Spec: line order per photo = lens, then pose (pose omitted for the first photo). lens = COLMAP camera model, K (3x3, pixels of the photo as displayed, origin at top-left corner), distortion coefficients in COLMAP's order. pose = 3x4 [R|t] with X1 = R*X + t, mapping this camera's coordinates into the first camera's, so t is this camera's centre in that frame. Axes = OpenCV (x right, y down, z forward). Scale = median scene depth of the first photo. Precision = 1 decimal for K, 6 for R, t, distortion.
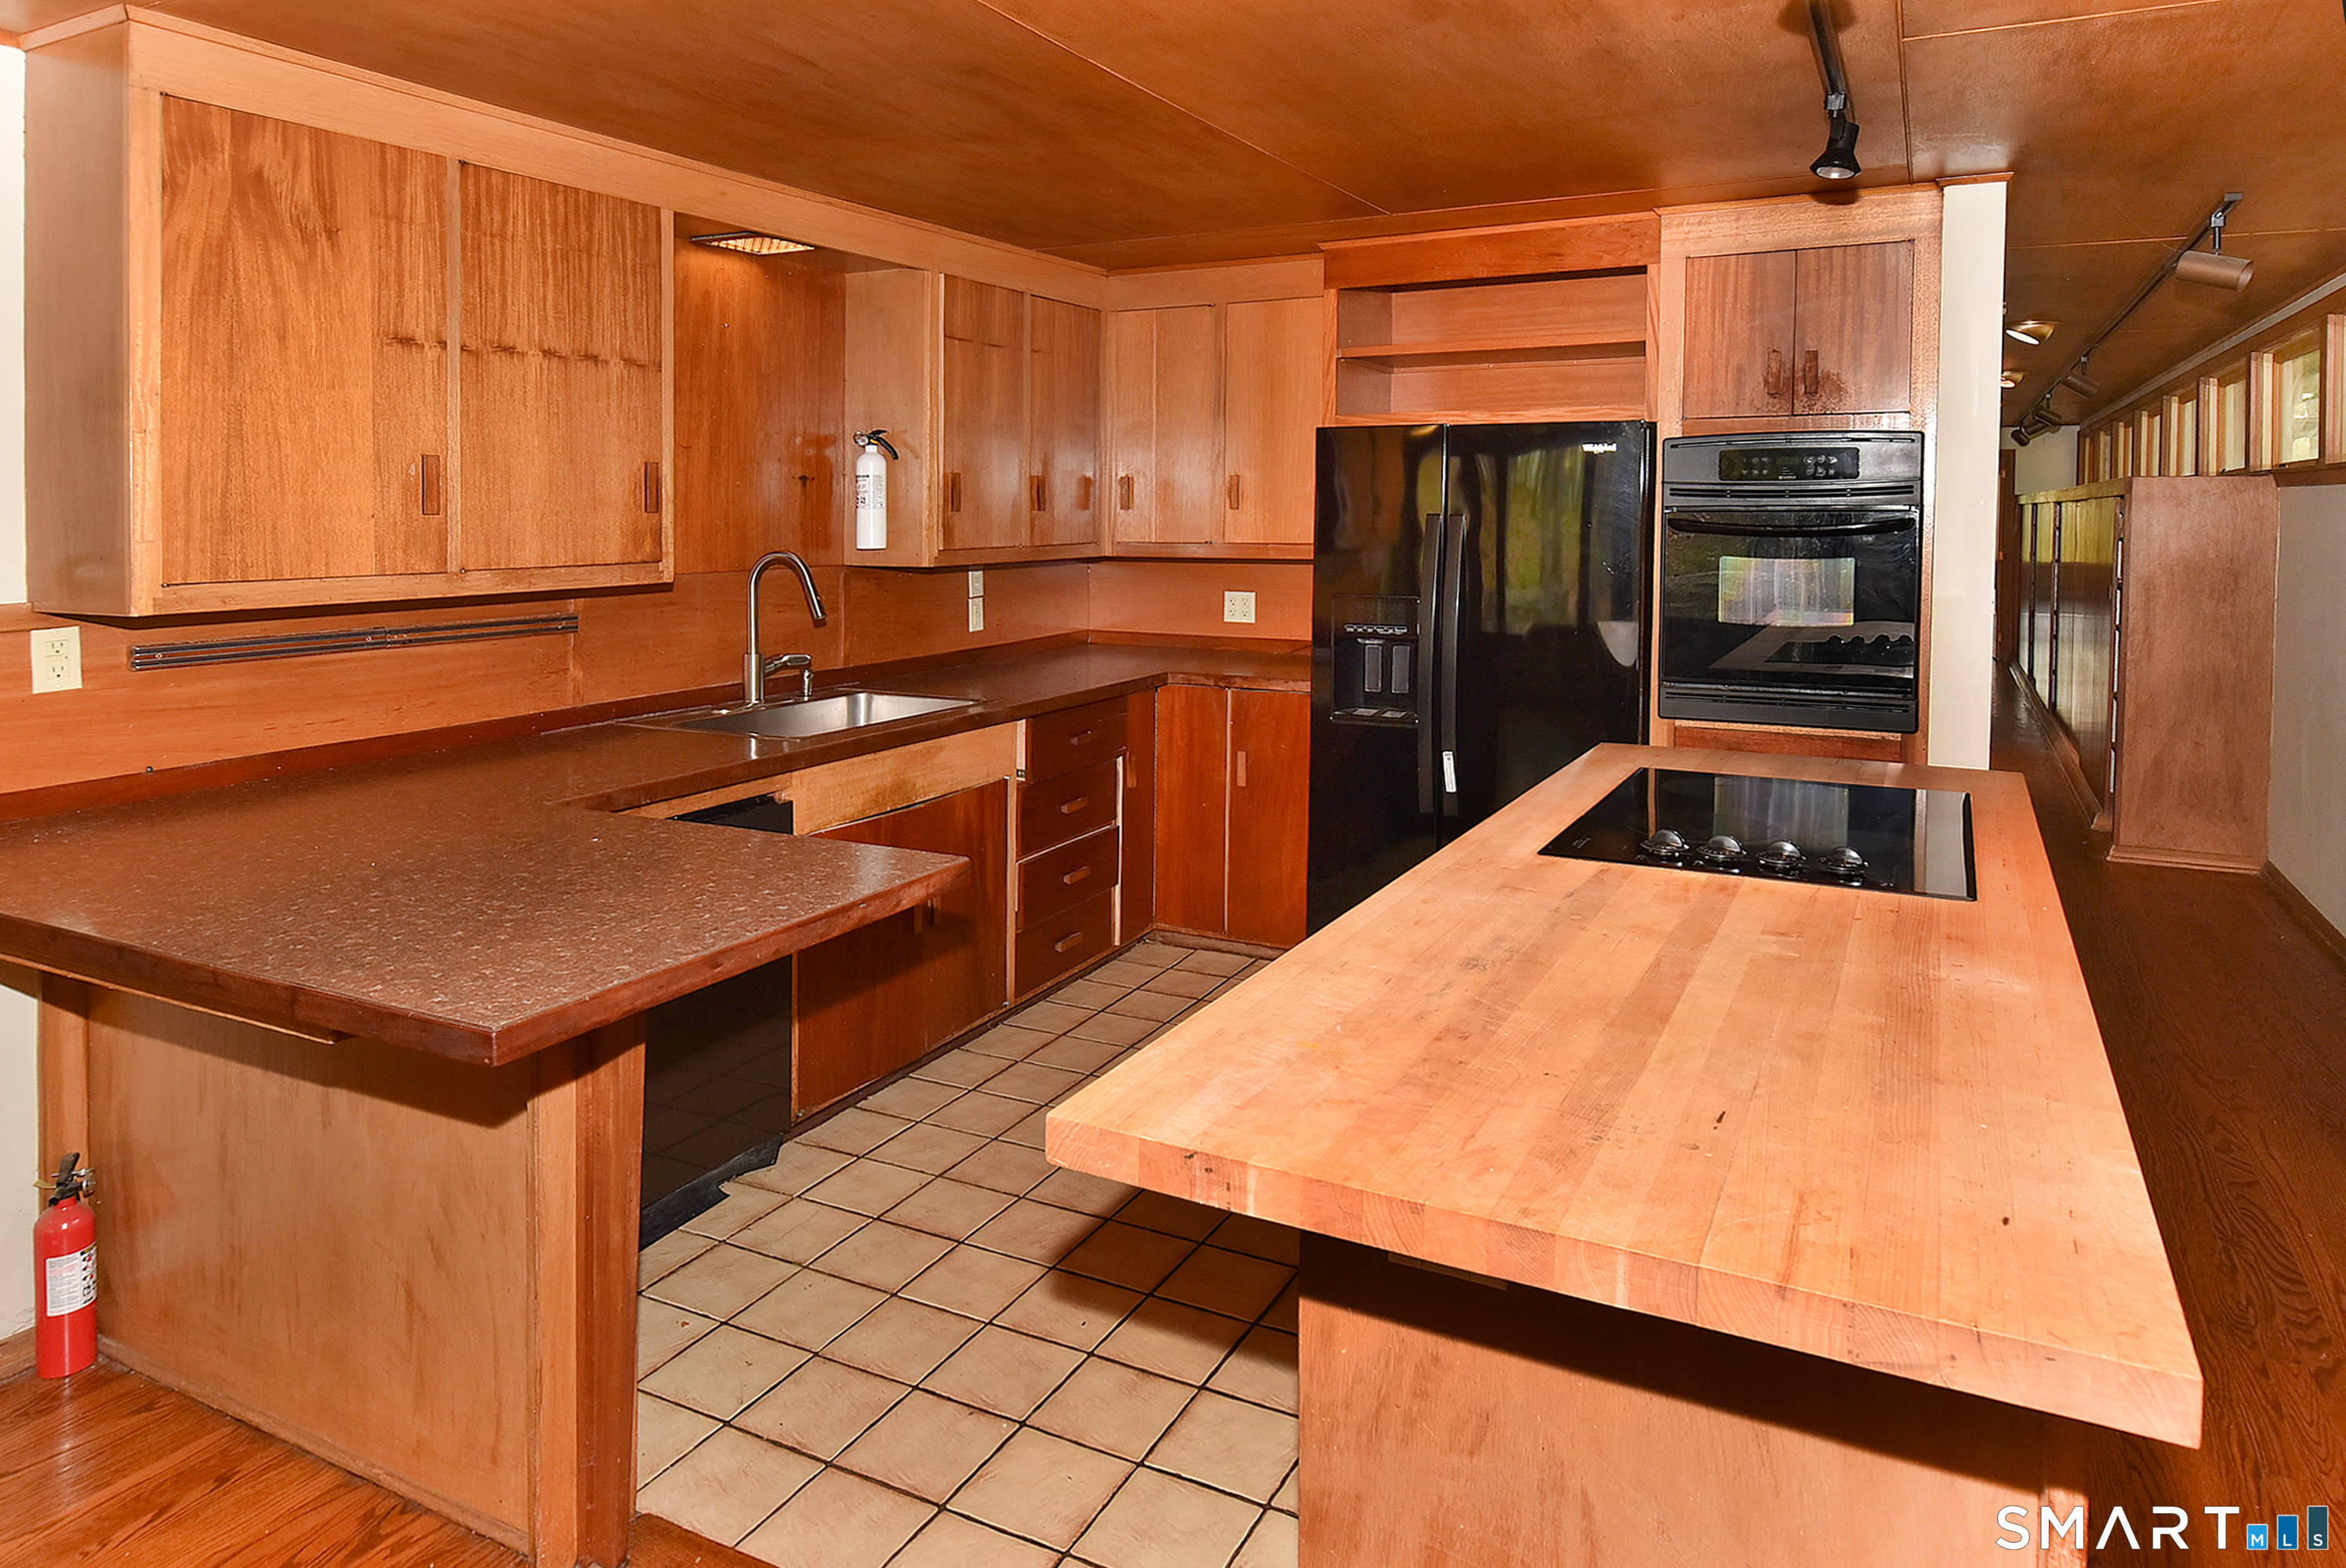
lens RADIAL K [[1434.0, 0, 1173.0], [0, 1434.0, 784.0], [0, 0, 1]] dist [0.020759, -0.028073]
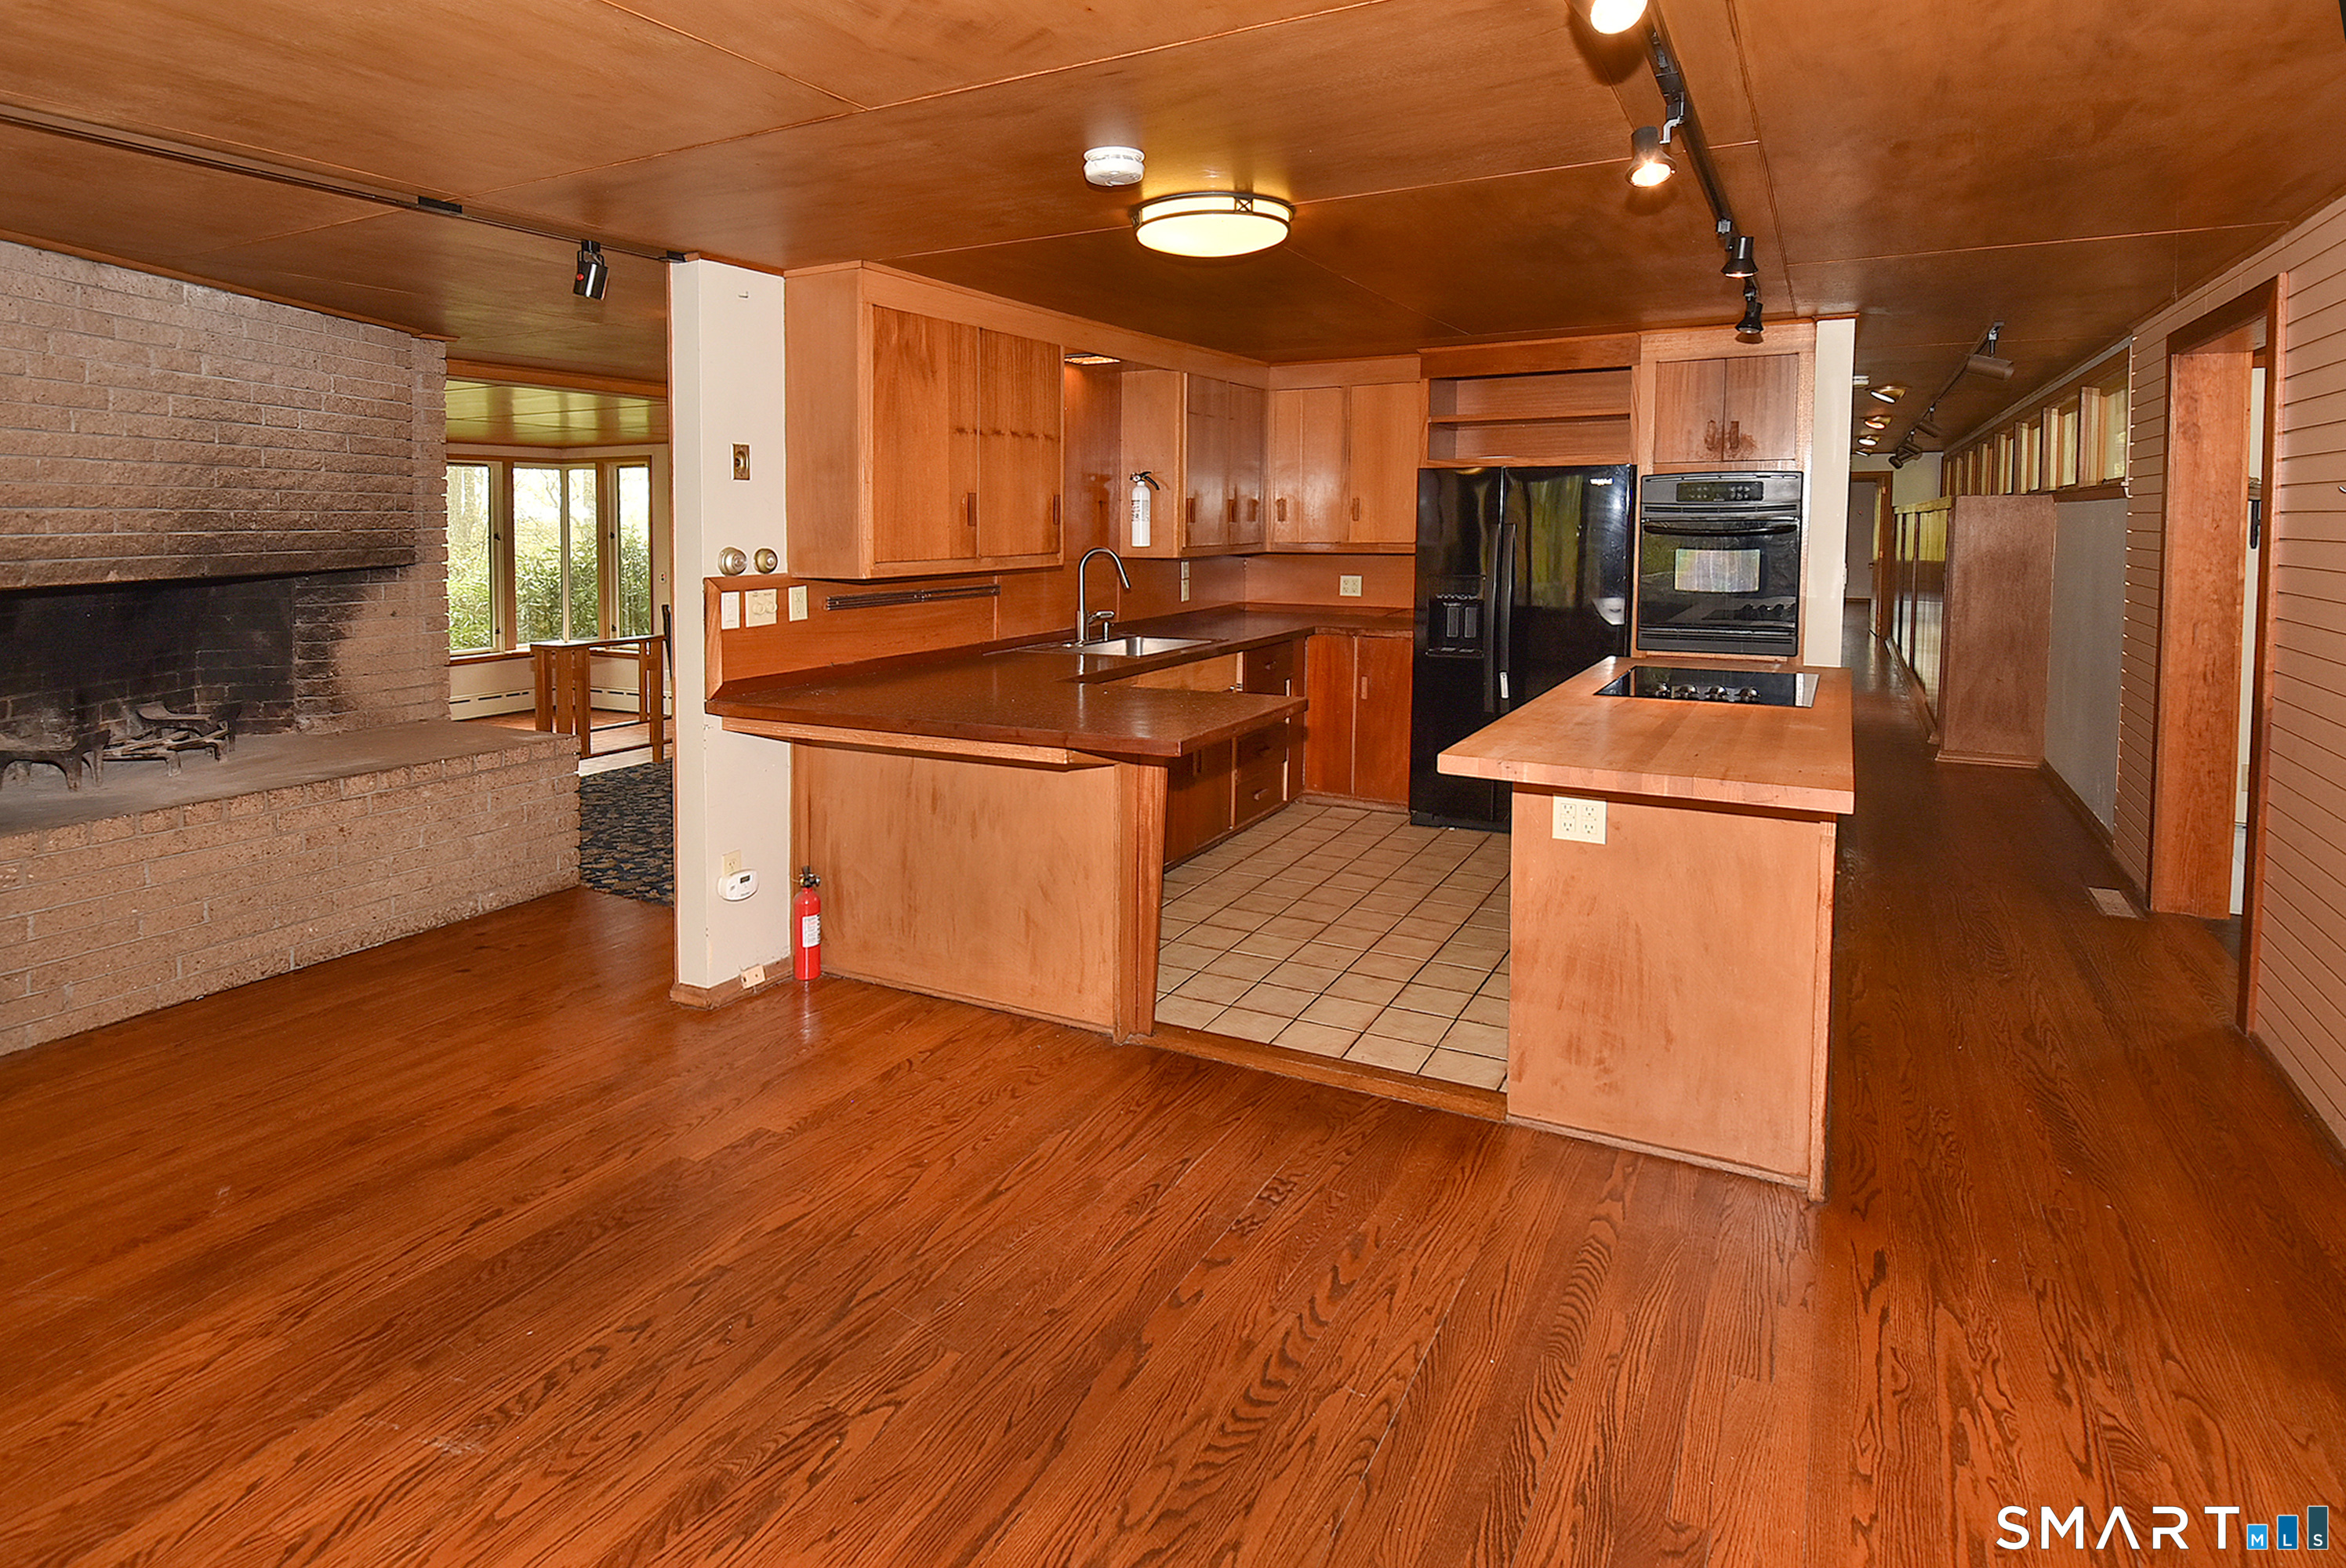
lens RADIAL K [[1214.7, 0, 1173.0], [0, 1214.7, 784.0], [0, 0, 1]] dist [0.001526, -0.000309]
pose [[0.999922, -0.001151, -0.012456, -0.160756], [0.001460, 0.999692, 0.024772, 0.067783], [0.012424, -0.024788, 0.999616, -0.360738]]
